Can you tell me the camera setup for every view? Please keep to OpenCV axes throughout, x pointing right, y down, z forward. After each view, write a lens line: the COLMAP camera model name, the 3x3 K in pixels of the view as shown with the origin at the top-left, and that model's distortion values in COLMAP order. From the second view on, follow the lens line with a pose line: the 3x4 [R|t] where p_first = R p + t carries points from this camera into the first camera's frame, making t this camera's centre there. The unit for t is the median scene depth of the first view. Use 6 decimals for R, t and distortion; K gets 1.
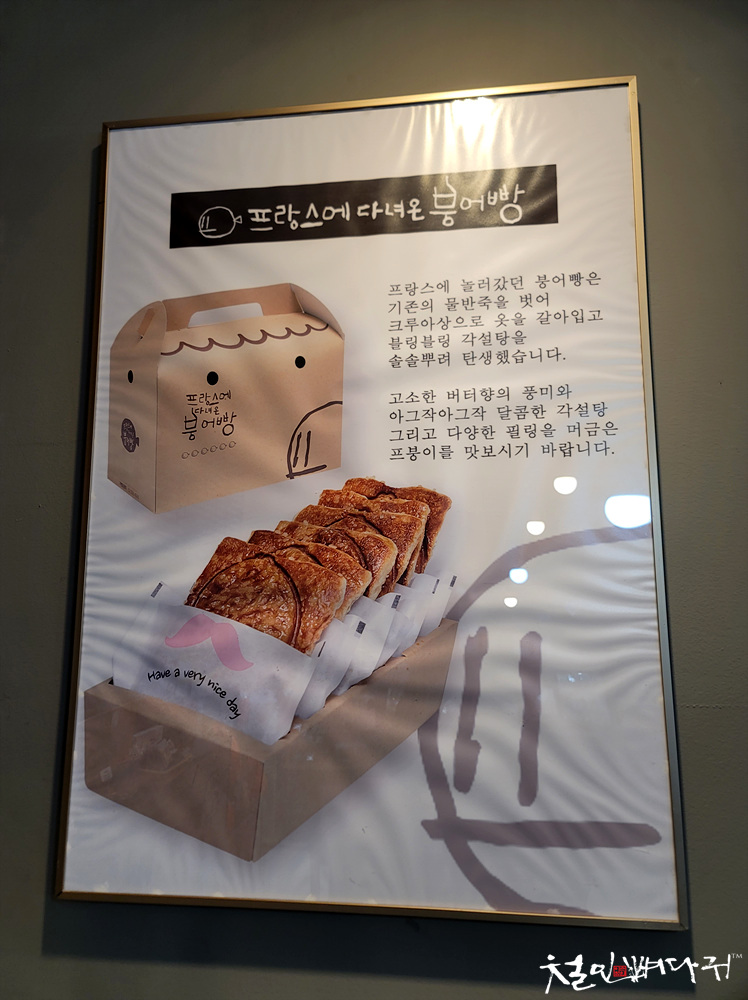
lens RADIAL K [[733.0, 0, 372.9], [0, 733.0, 498.9], [0, 0, 1]] dist [0.003189, 0.000122]
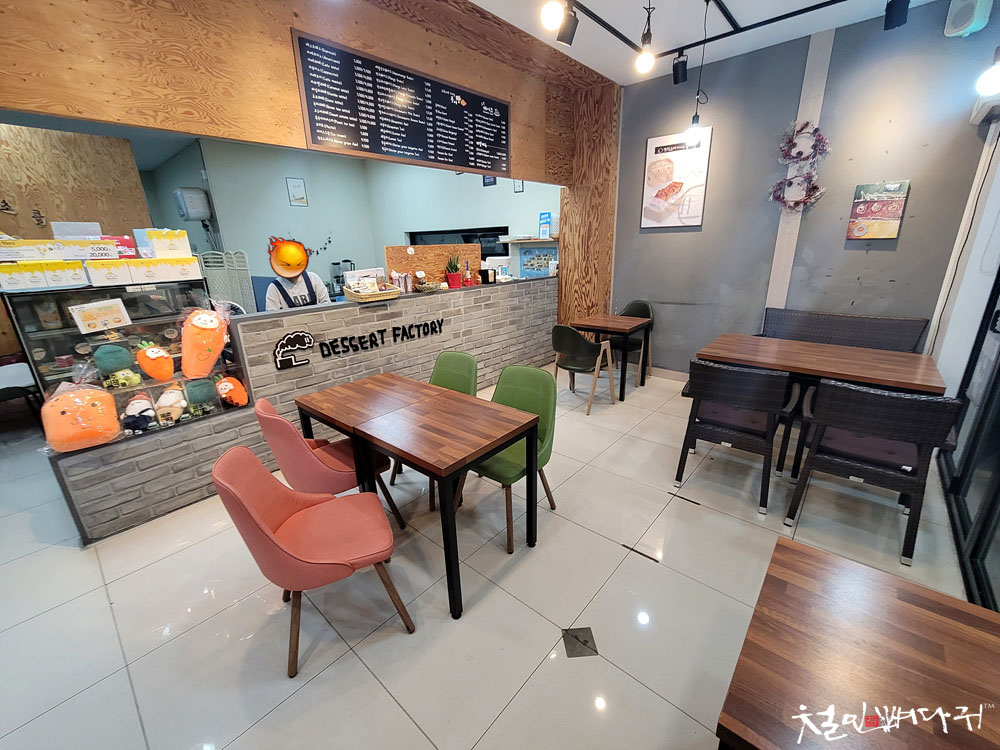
lens RADIAL K [[407.9, 0, 499.8], [0, 407.9, 373.7], [0, 0, 1]] dist [-0.000386, -0.000014]
pose [[0.825122, 0.150726, -0.544477, 1.371427], [0.102959, 0.907496, 0.407248, -0.150865], [0.555493, -0.392088, 0.733276, -5.095593]]
